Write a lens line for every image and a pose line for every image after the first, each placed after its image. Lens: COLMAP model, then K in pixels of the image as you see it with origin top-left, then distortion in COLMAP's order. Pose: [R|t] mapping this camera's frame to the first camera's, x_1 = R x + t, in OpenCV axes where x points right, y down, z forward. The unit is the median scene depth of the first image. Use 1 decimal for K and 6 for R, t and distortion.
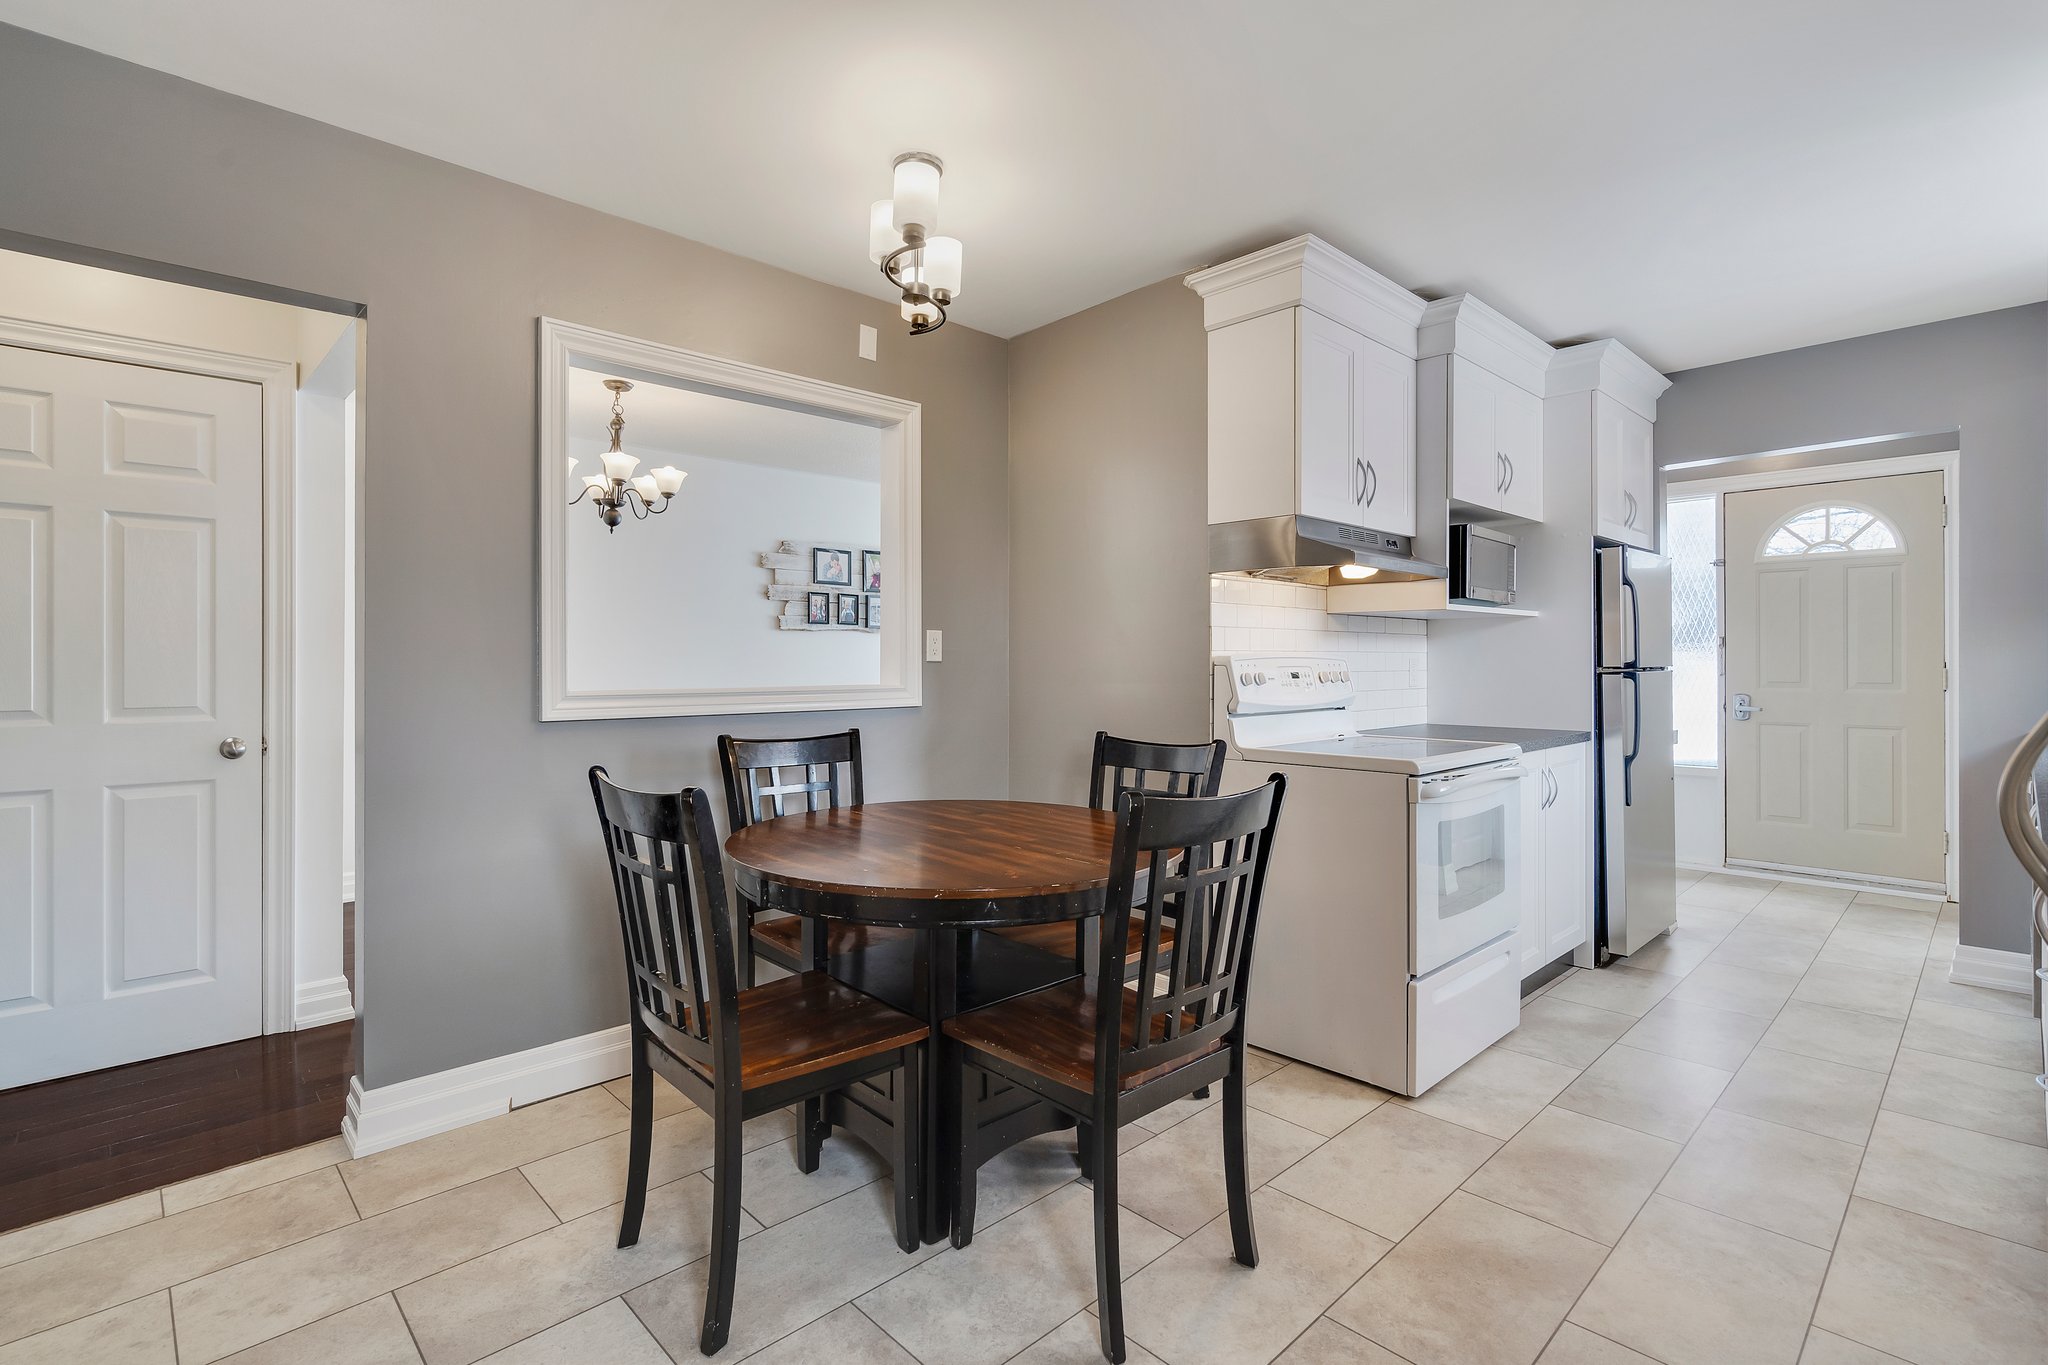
lens RADIAL K [[957.9, 0, 997.4], [0, 957.9, 653.4], [0, 0, 1]] dist [-0.007140, 0.002214]
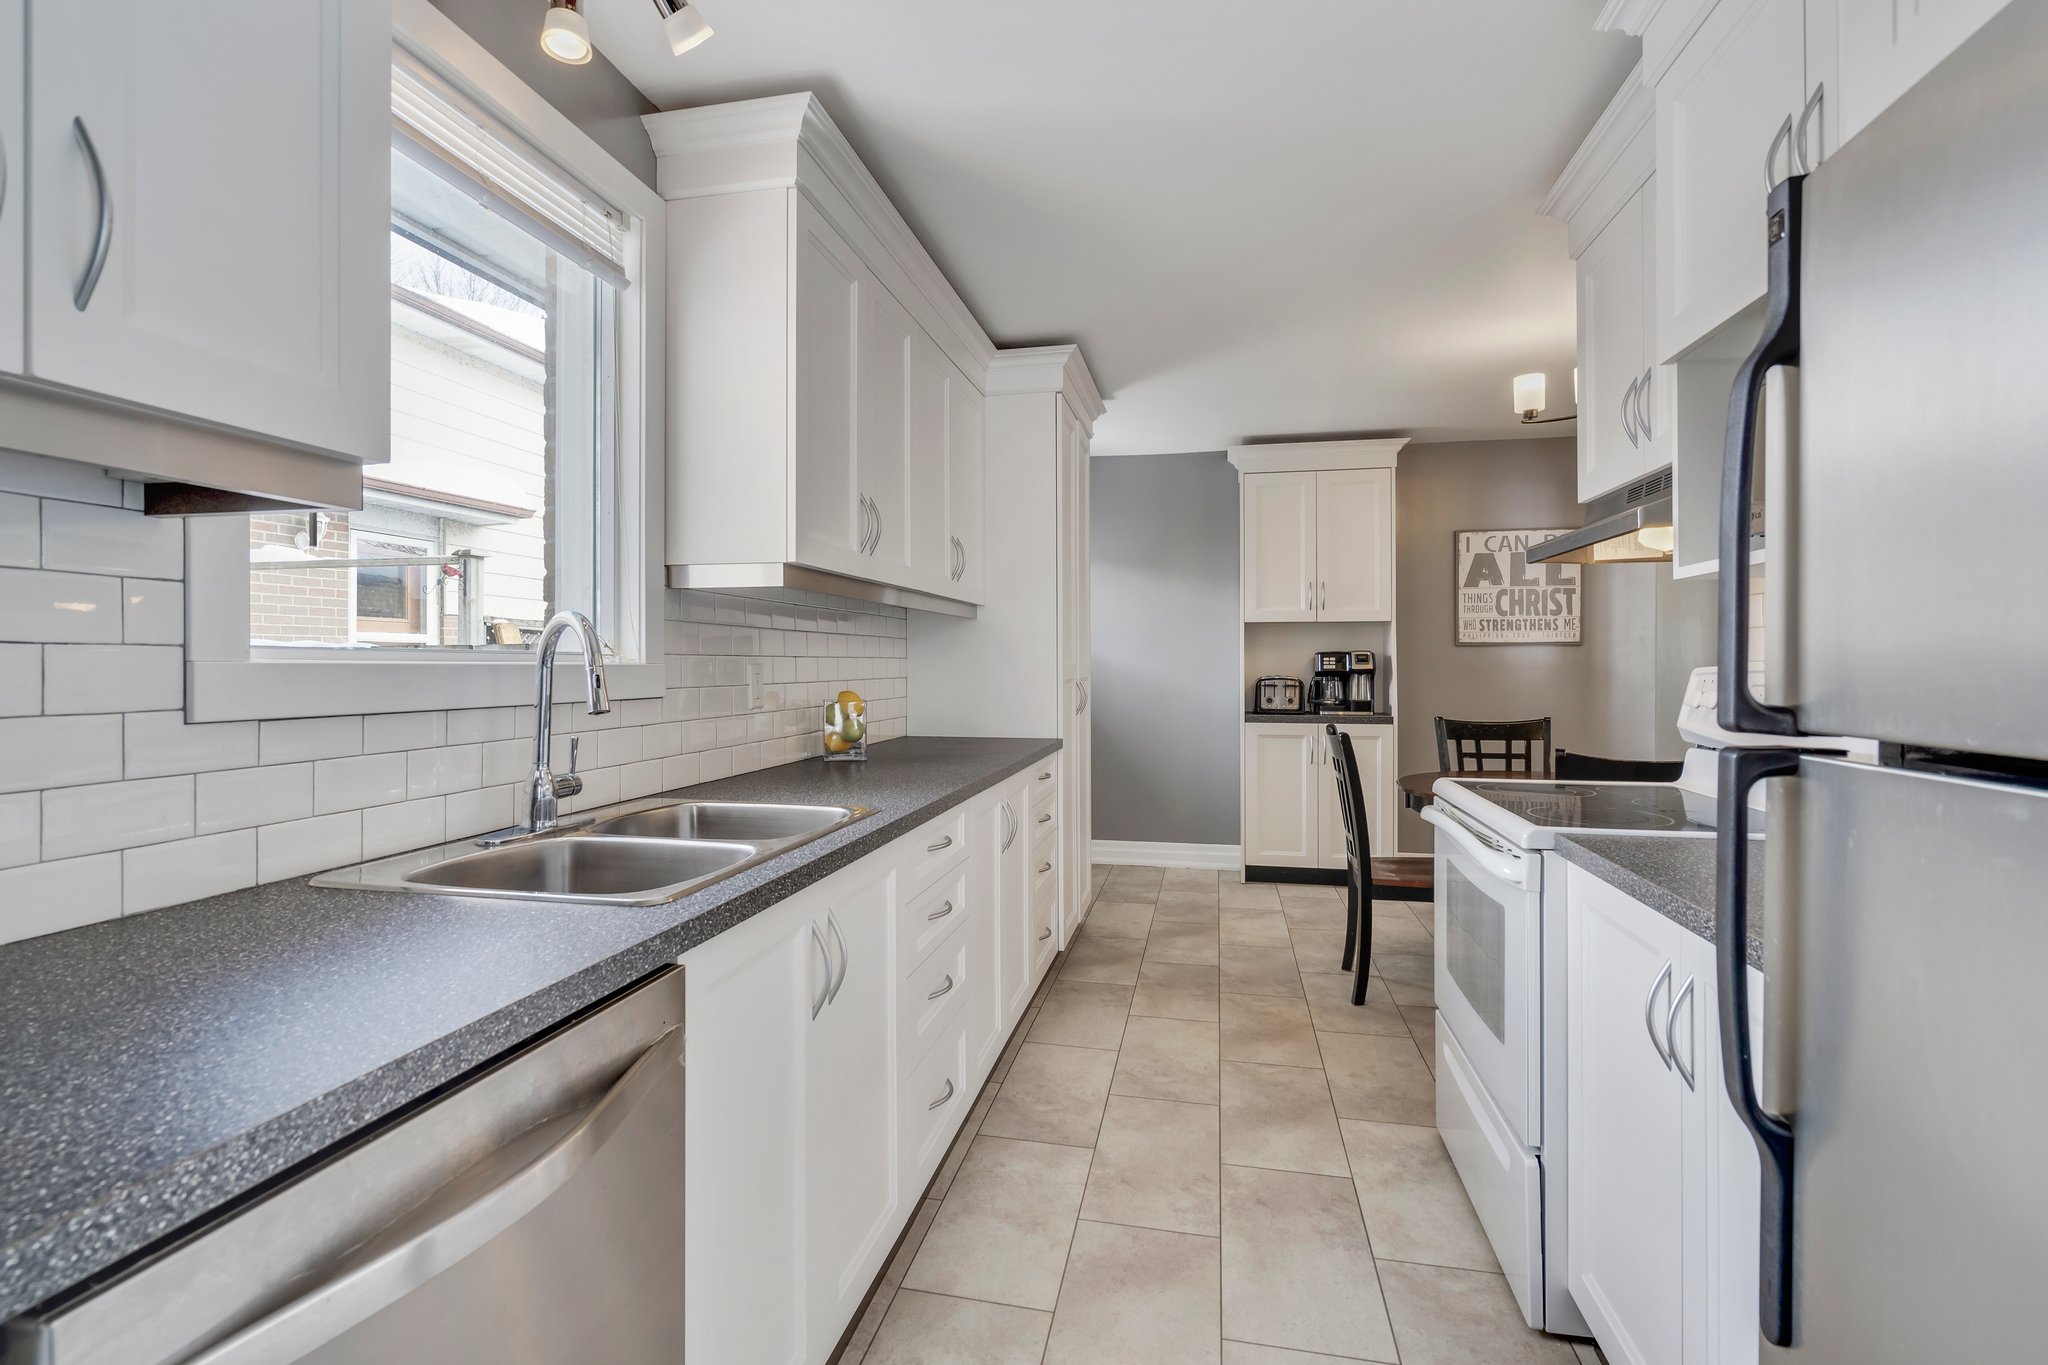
lens RADIAL K [[957.9, 0, 1016.2], [0, 957.9, 669.3], [0, 0, 1]] dist [-0.007140, 0.002214]
pose [[-0.817307, 0.007956, -0.576148, 1.614106], [0.005790, 0.999968, 0.005594, -0.004174], [0.576174, 0.001237, -0.817326, 1.863824]]
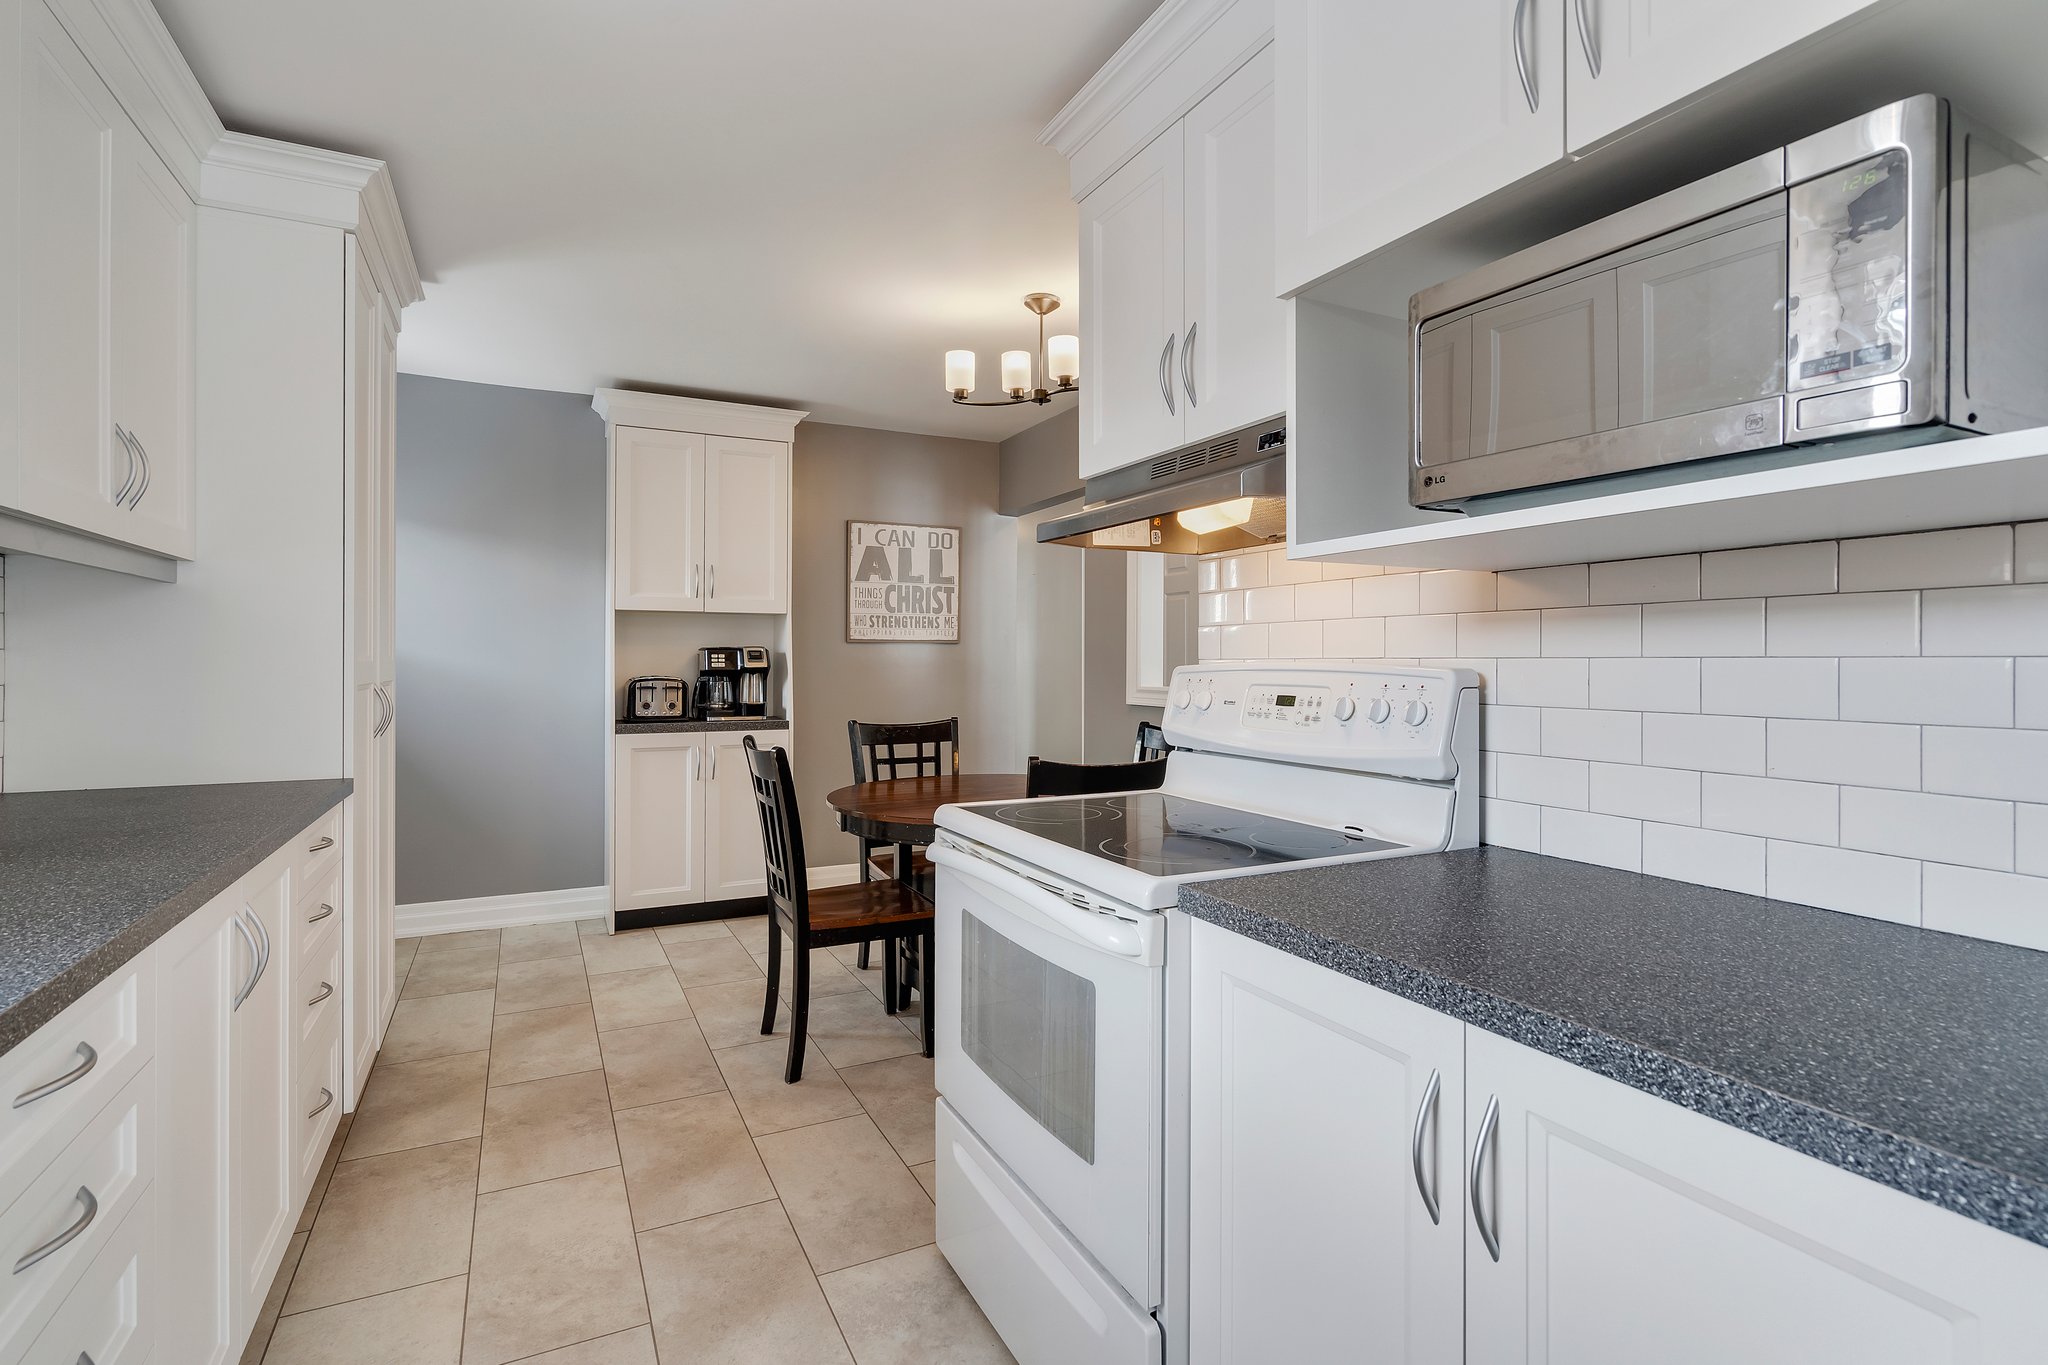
lens RADIAL K [[957.9, 0, 1007.2], [0, 957.9, 655.7], [0, 0, 1]] dist [-0.007140, 0.002214]
pose [[-0.278917, -0.002456, -0.960312, 1.397803], [0.002870, 0.999990, -0.003391, -0.003641], [0.960311, -0.003702, -0.278907, 1.532228]]
